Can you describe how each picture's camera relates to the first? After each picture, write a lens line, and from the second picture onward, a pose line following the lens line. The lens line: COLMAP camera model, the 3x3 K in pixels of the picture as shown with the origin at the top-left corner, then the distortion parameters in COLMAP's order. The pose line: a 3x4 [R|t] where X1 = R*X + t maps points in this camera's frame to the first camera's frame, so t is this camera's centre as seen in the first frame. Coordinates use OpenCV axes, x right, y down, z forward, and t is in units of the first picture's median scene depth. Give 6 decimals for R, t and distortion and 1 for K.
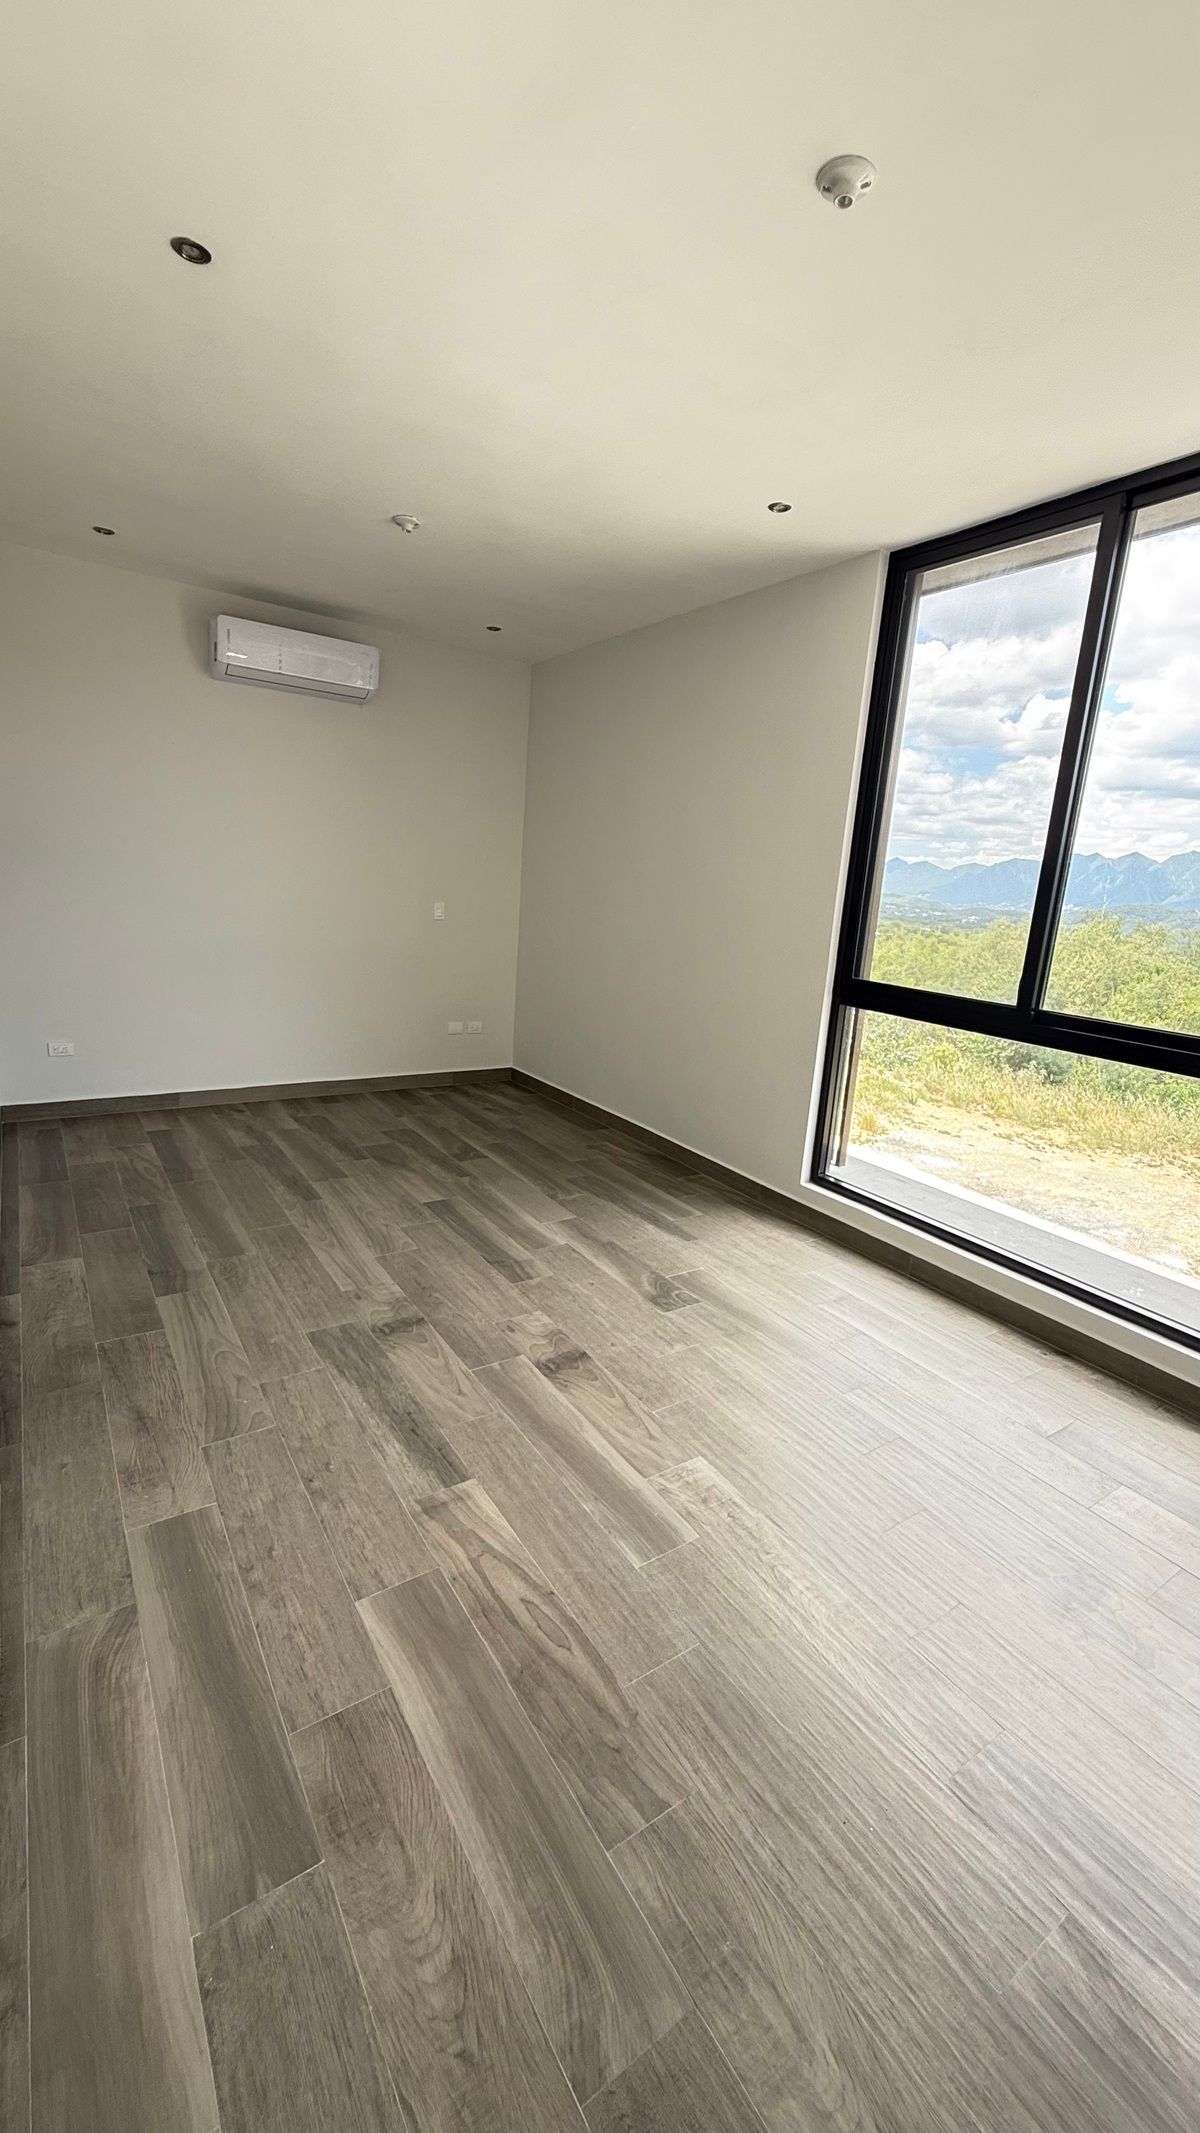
lens RADIAL K [[849.0, 0, 603.1], [0, 849.0, 1060.4], [0, 0, 1]] dist [0.001420, 0.000424]
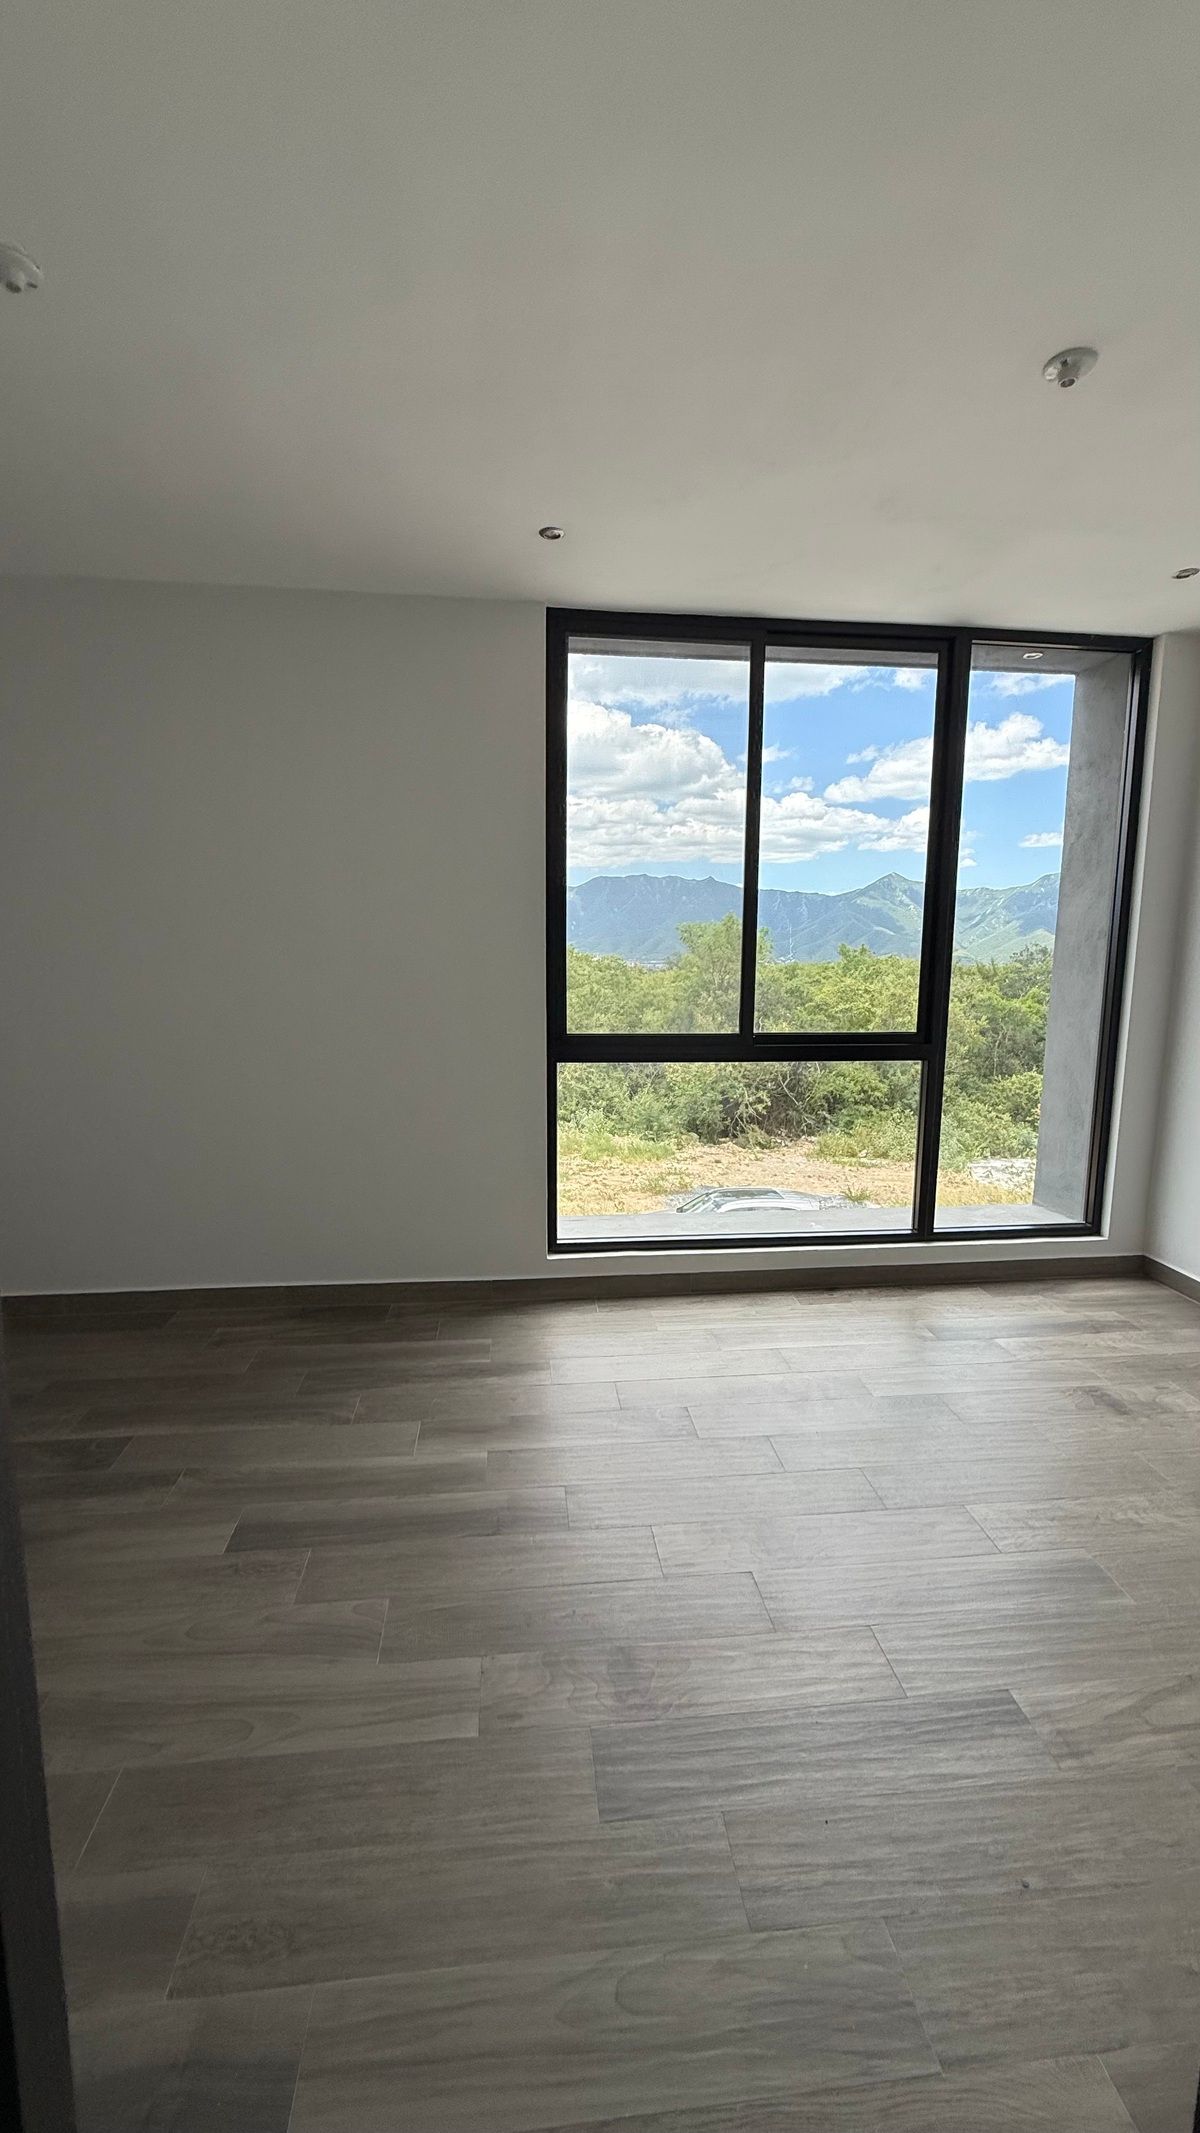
lens RADIAL K [[849.0, 0, 603.1], [0, 849.0, 1060.4], [0, 0, 1]] dist [0.001420, 0.000424]
pose [[0.464068, -0.183798, 0.866521, -0.522835], [0.210213, 0.973142, 0.093834, -0.145762], [-0.860495, 0.138609, 0.490241, 0.474890]]
